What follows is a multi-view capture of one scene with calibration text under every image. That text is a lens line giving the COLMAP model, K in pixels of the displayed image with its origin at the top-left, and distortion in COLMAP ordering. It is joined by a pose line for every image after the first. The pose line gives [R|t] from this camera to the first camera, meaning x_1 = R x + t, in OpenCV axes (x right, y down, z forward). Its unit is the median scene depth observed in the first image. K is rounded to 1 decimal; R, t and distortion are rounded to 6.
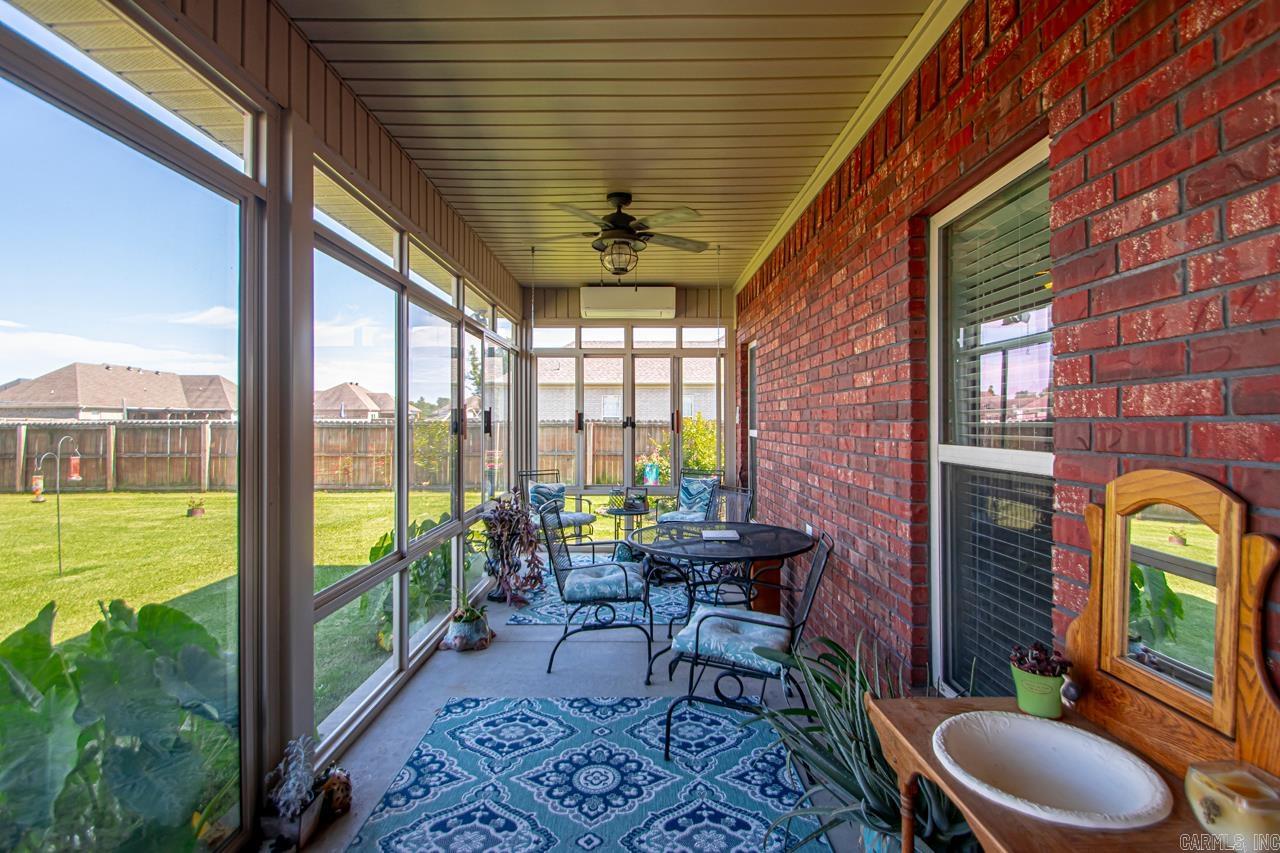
lens RADIAL K [[597.9, 0, 640.5], [0, 597.9, 455.1], [0, 0, 1]] dist [0.002677, -0.002435]
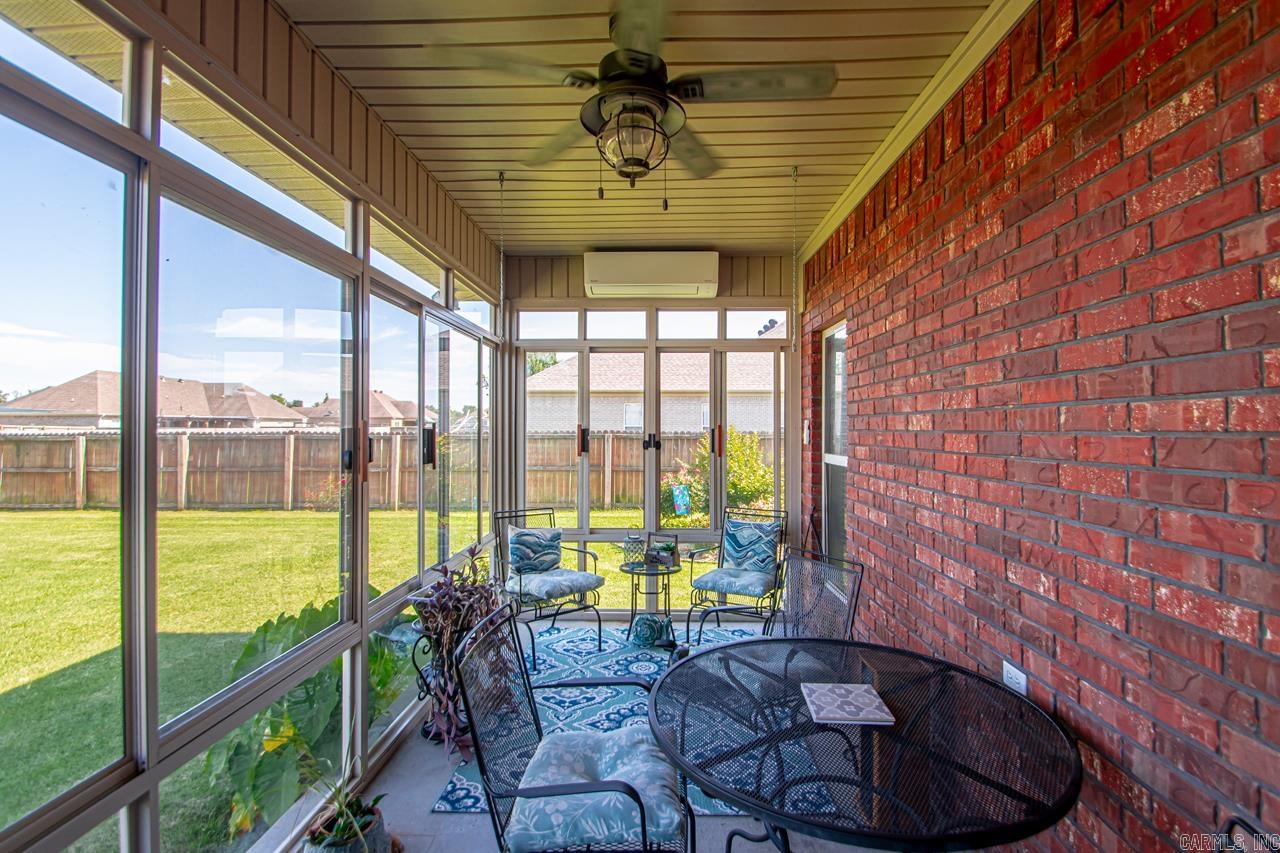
lens RADIAL K [[597.9, 0, 639.2], [0, 597.9, 426.2], [0, 0, 1]] dist [0.002677, -0.002435]
pose [[0.999122, 0.002159, -0.041833, -0.004597], [-0.004720, 0.998112, -0.061232, -0.029279], [0.041622, 0.061376, 0.997247, 0.281407]]
